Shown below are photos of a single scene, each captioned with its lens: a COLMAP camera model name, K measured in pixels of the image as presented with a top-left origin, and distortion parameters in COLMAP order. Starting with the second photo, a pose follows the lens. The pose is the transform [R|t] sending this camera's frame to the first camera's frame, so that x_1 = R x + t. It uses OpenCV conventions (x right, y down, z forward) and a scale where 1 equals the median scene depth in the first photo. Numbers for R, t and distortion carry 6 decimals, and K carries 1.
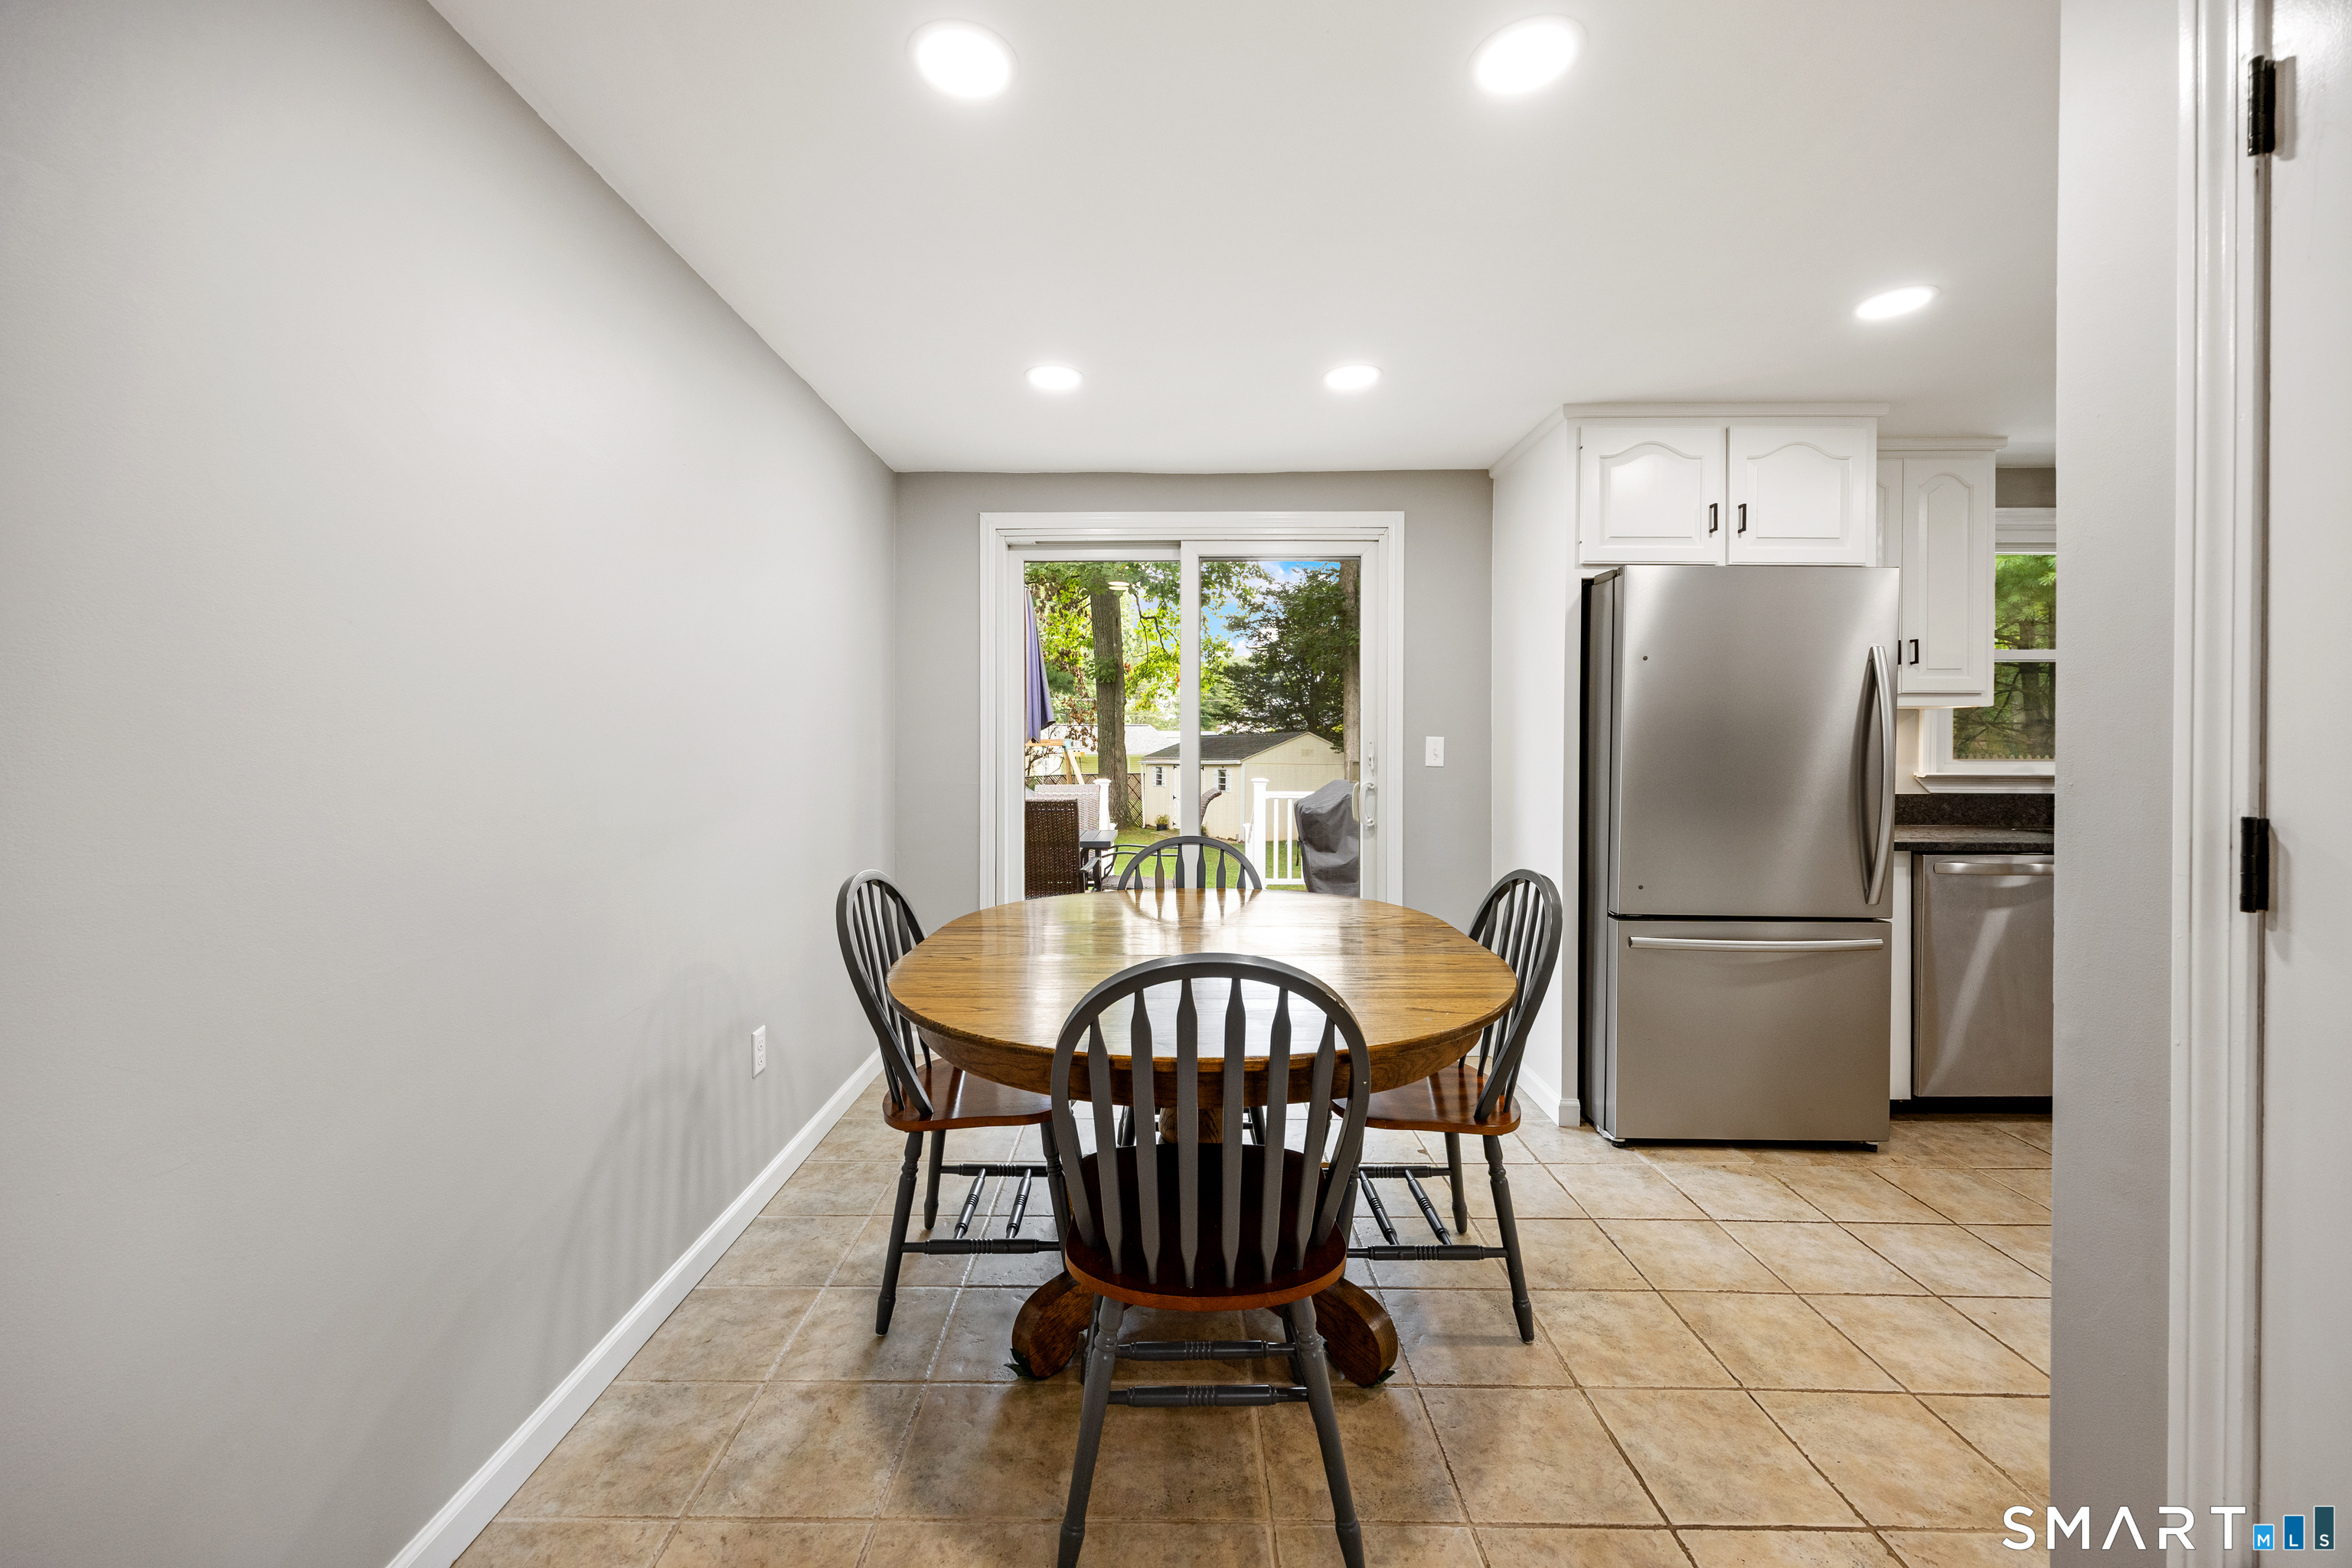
lens RADIAL K [[910.3, 0, 1158.3], [0, 910.3, 751.8], [0, 0, 1]] dist [0.001052, 0.000453]
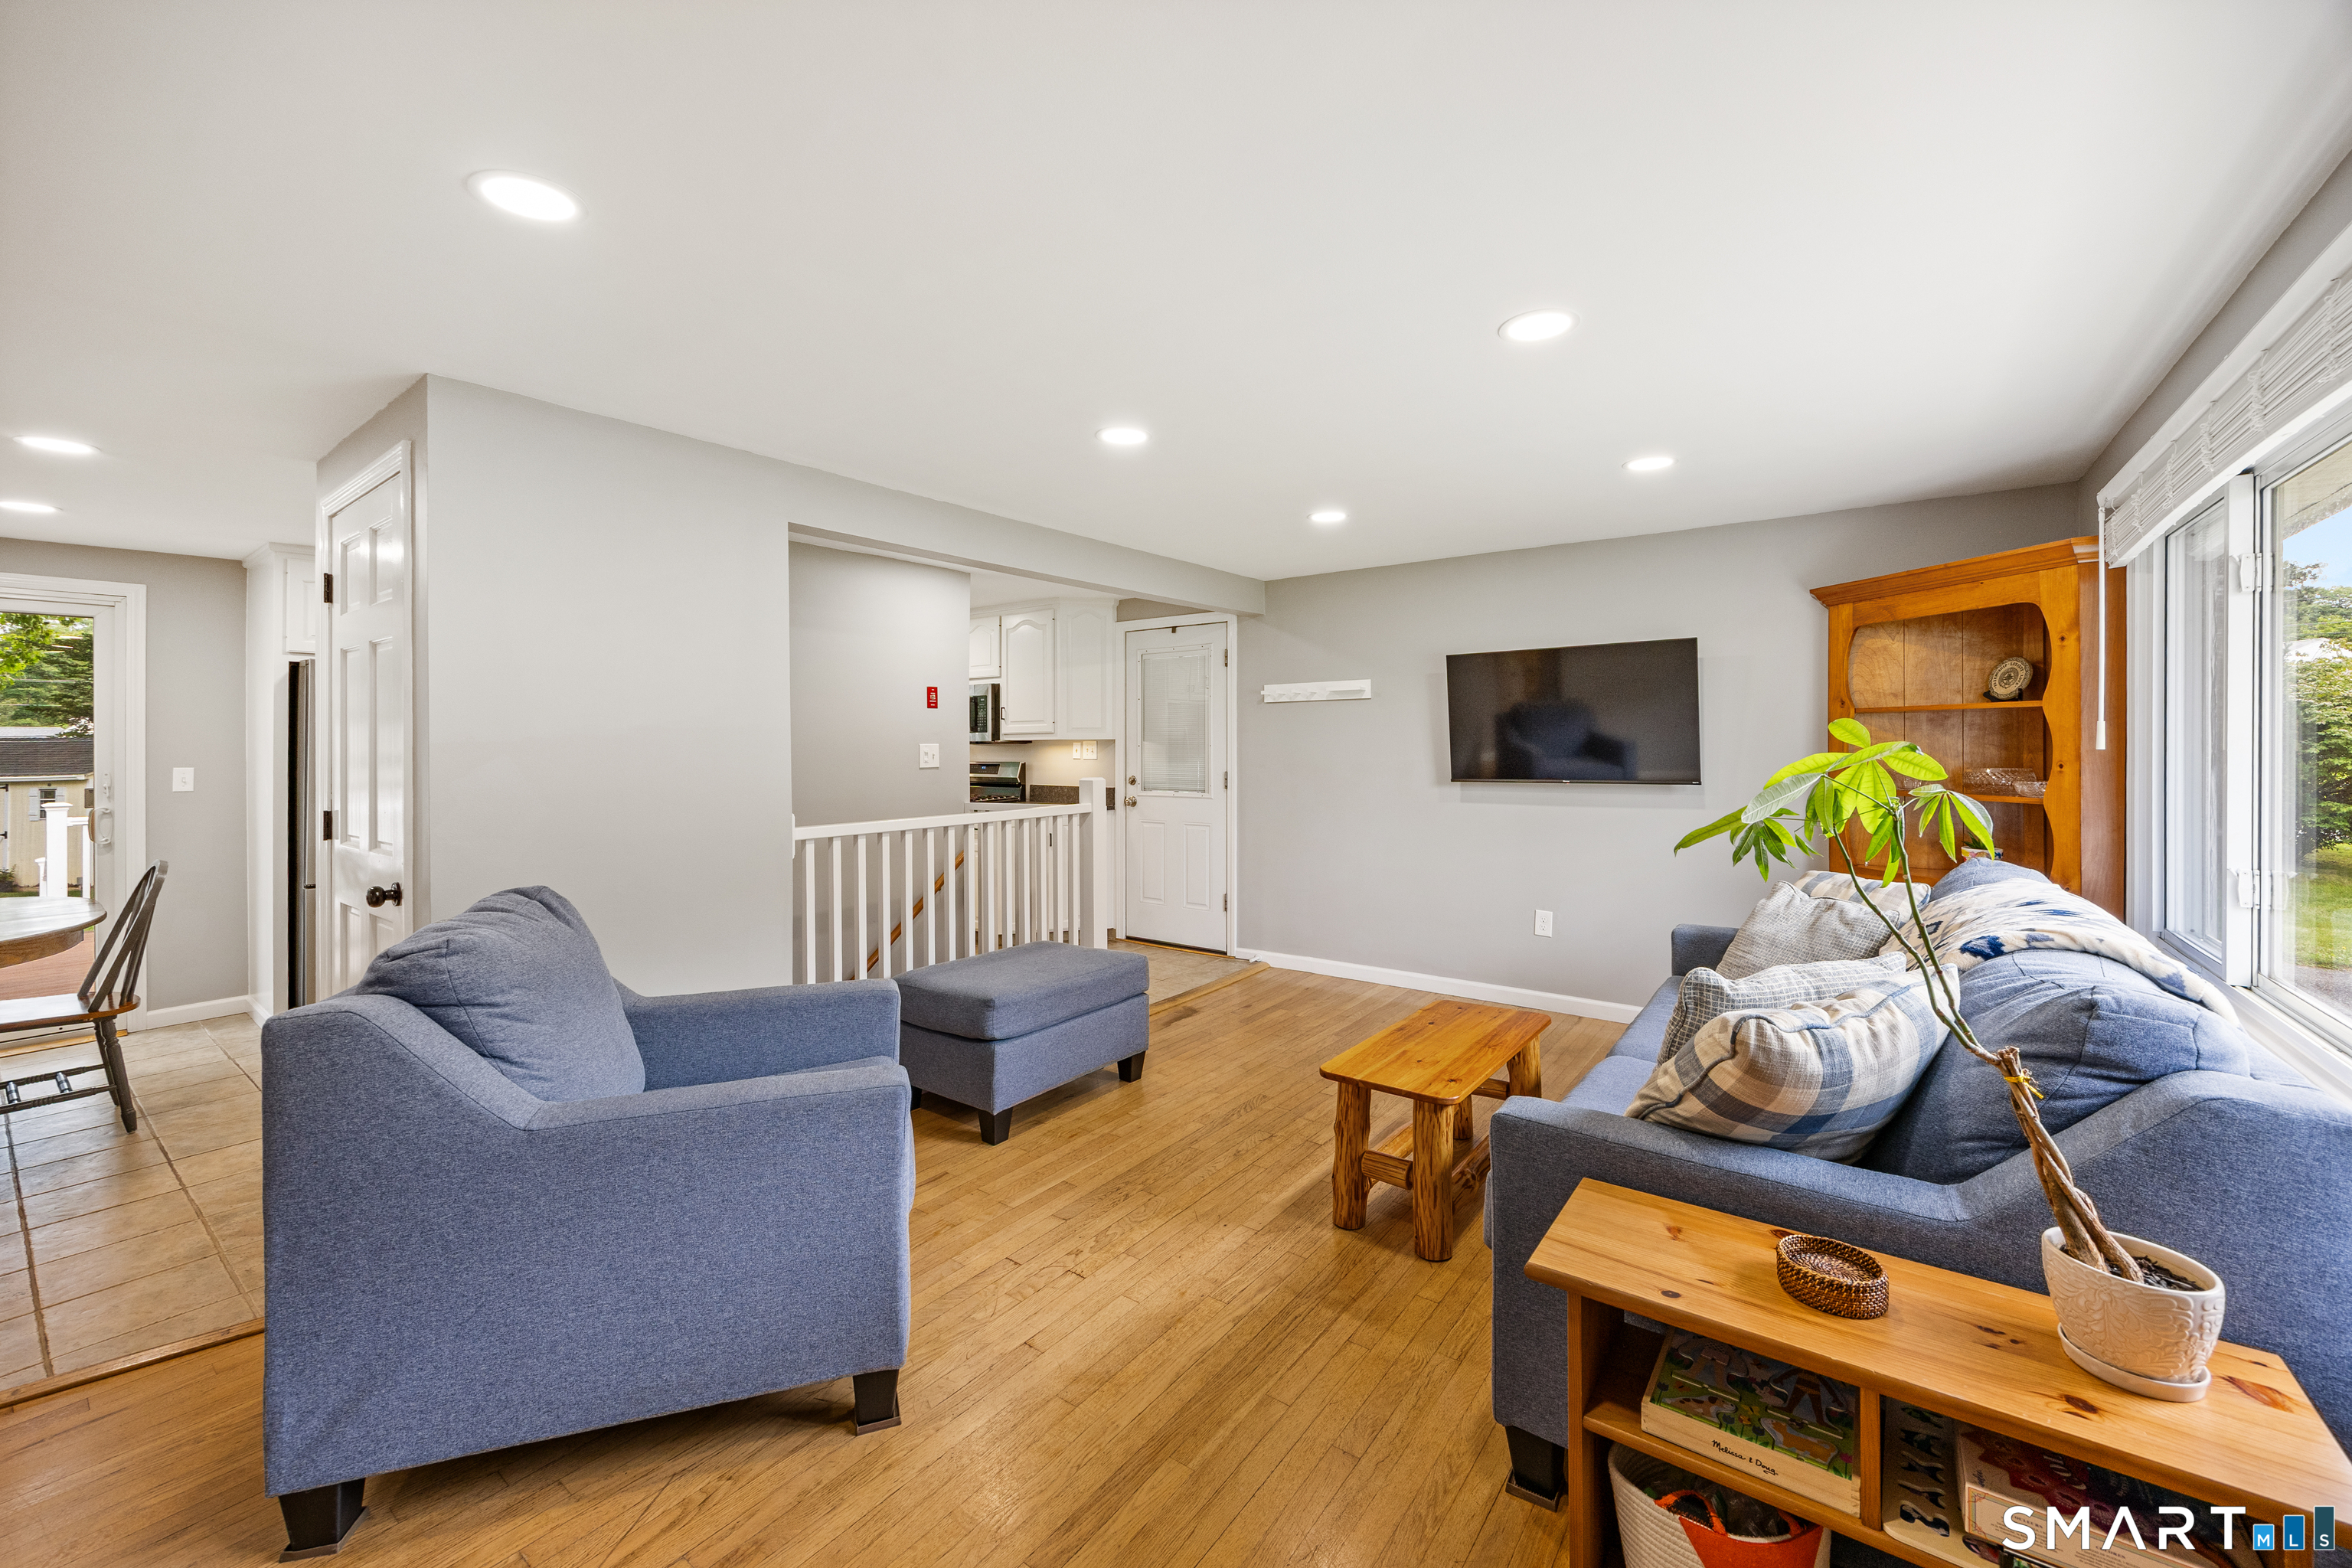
lens RADIAL K [[932.3, 0, 1172.3], [0, 932.3, 733.6], [0, 0, 1]] dist [-0.000125, 0.000027]
pose [[0.596775, -0.002132, 0.802406, 0.106878], [0.013943, 0.999873, -0.007713, -0.041707], [-0.802287, 0.015791, 0.596729, -1.039799]]
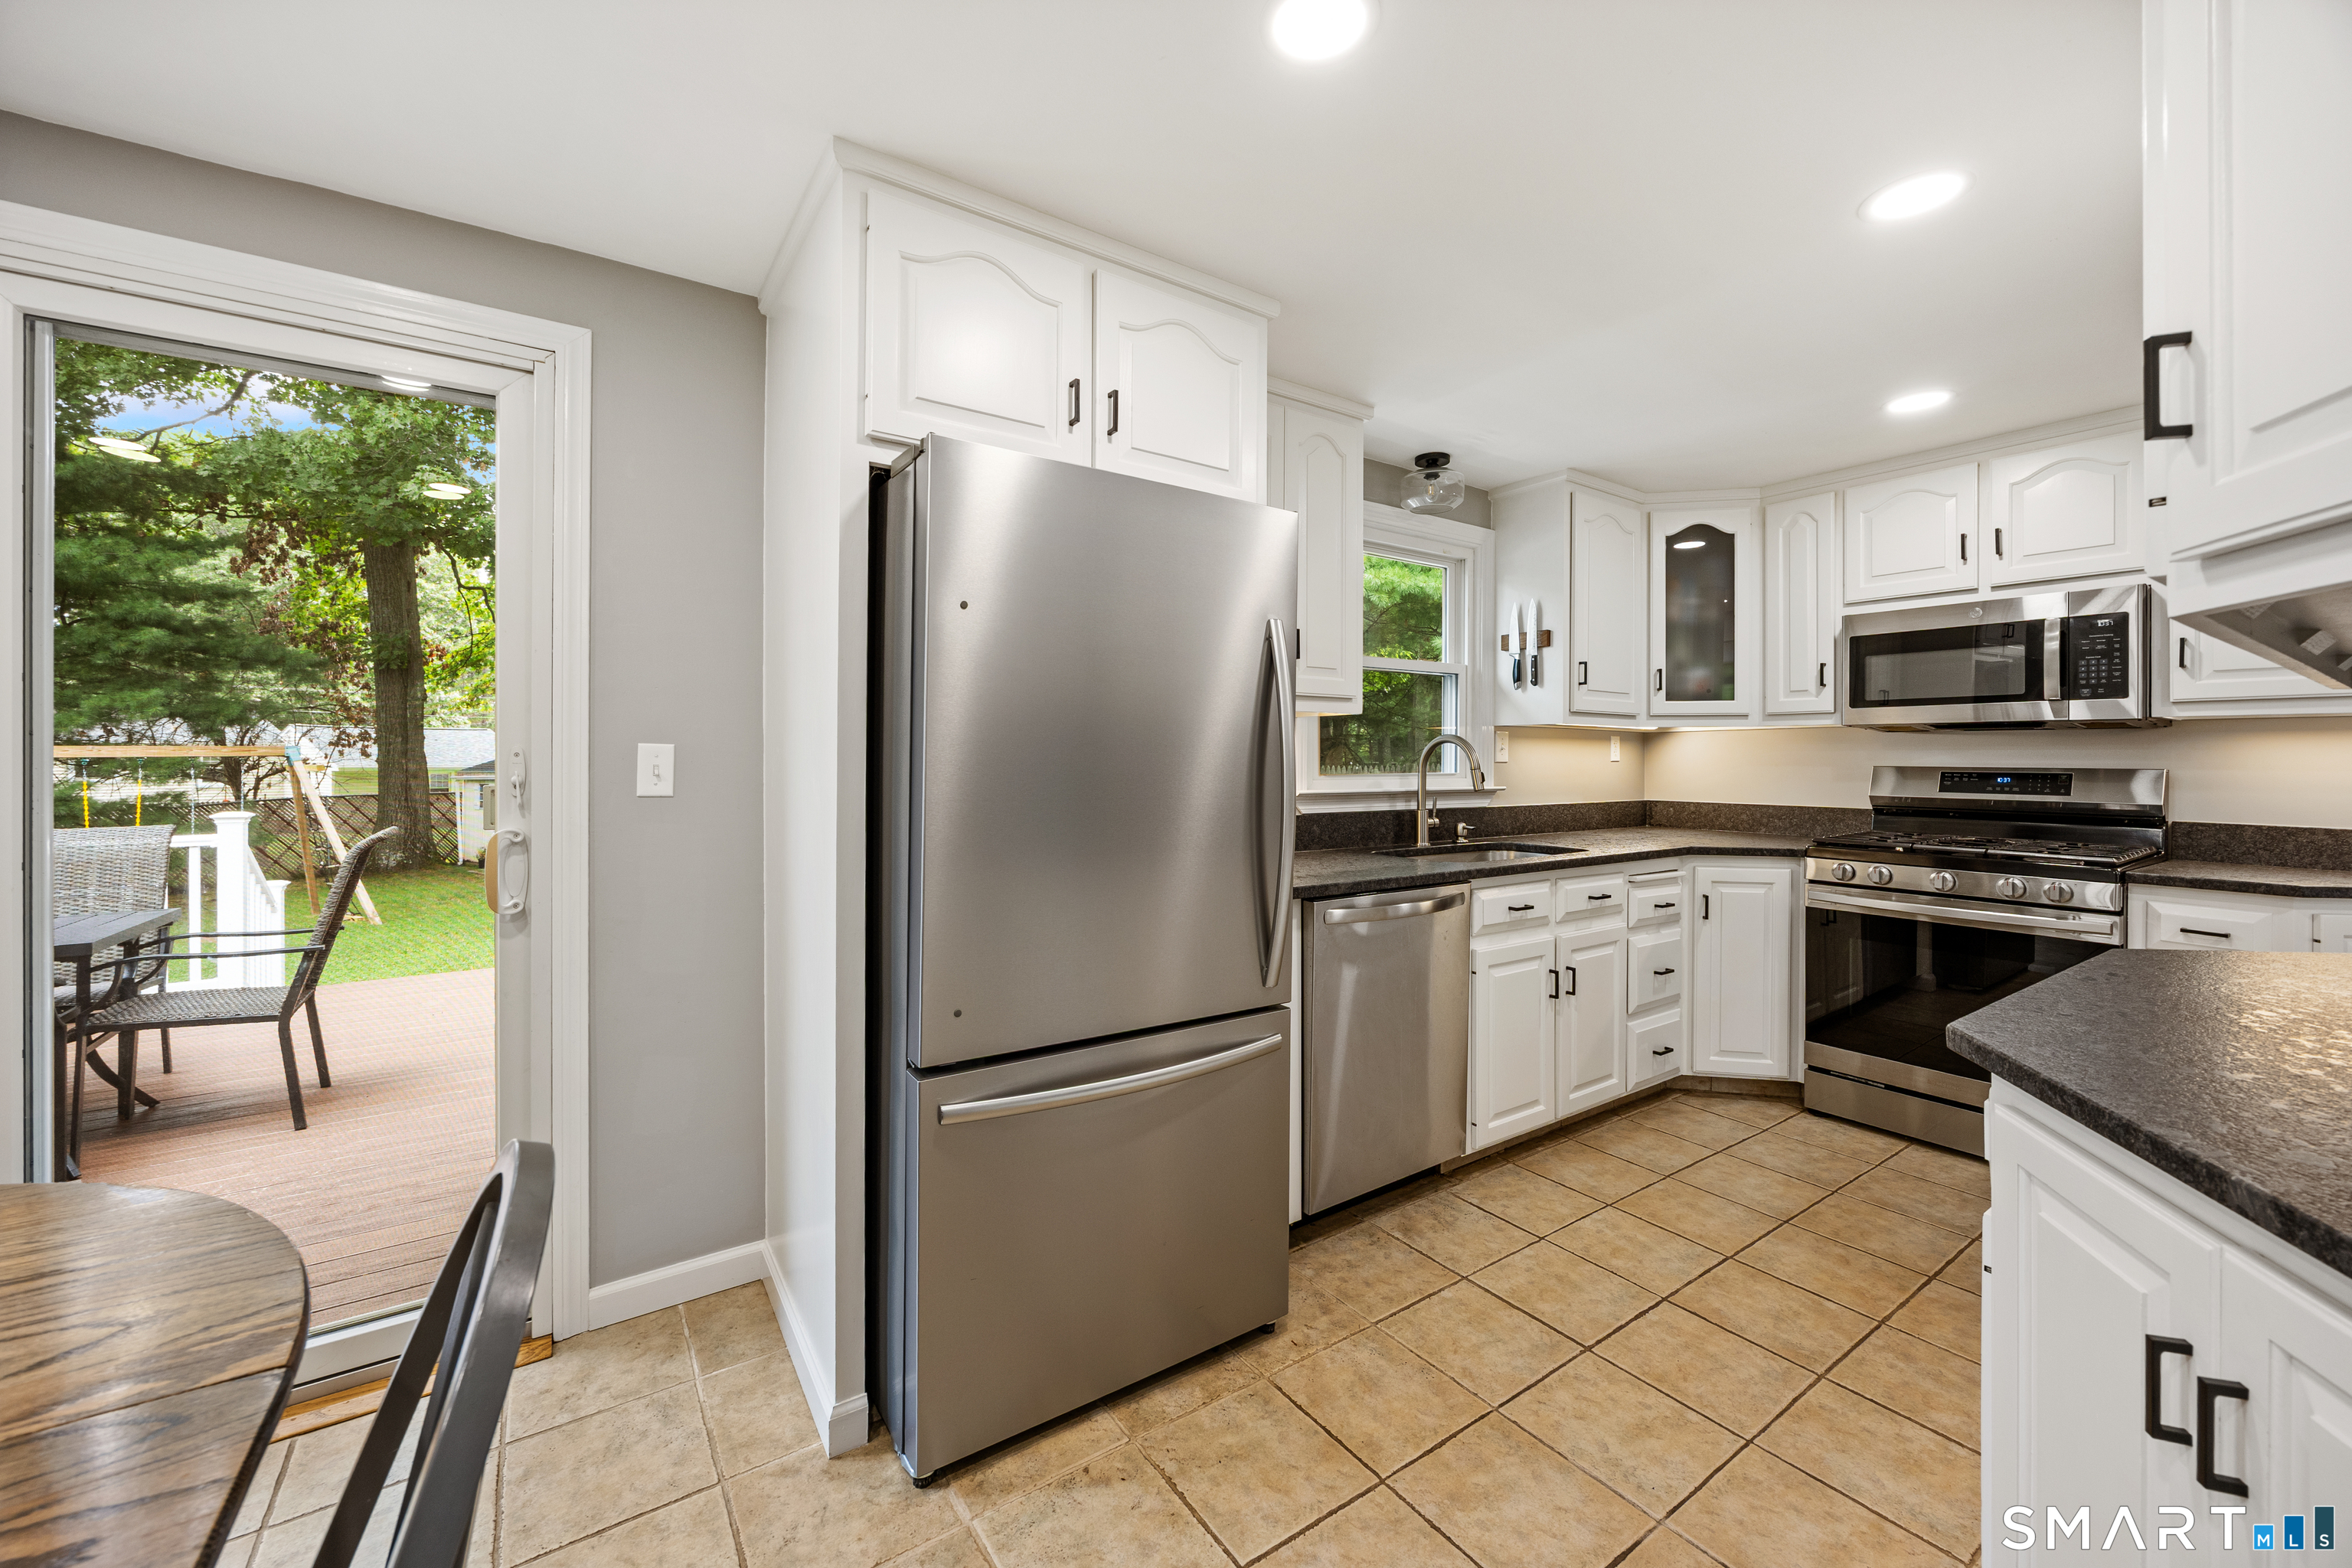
lens RADIAL K [[910.3, 0, 1158.3], [0, 910.3, 751.8], [0, 0, 1]] dist [0.001052, 0.000453]
pose [[0.825323, 0.003940, 0.564647, 0.295835], [0.002584, 0.999939, -0.010754, -0.005662], [-0.564655, 0.010334, 0.825263, 0.438498]]
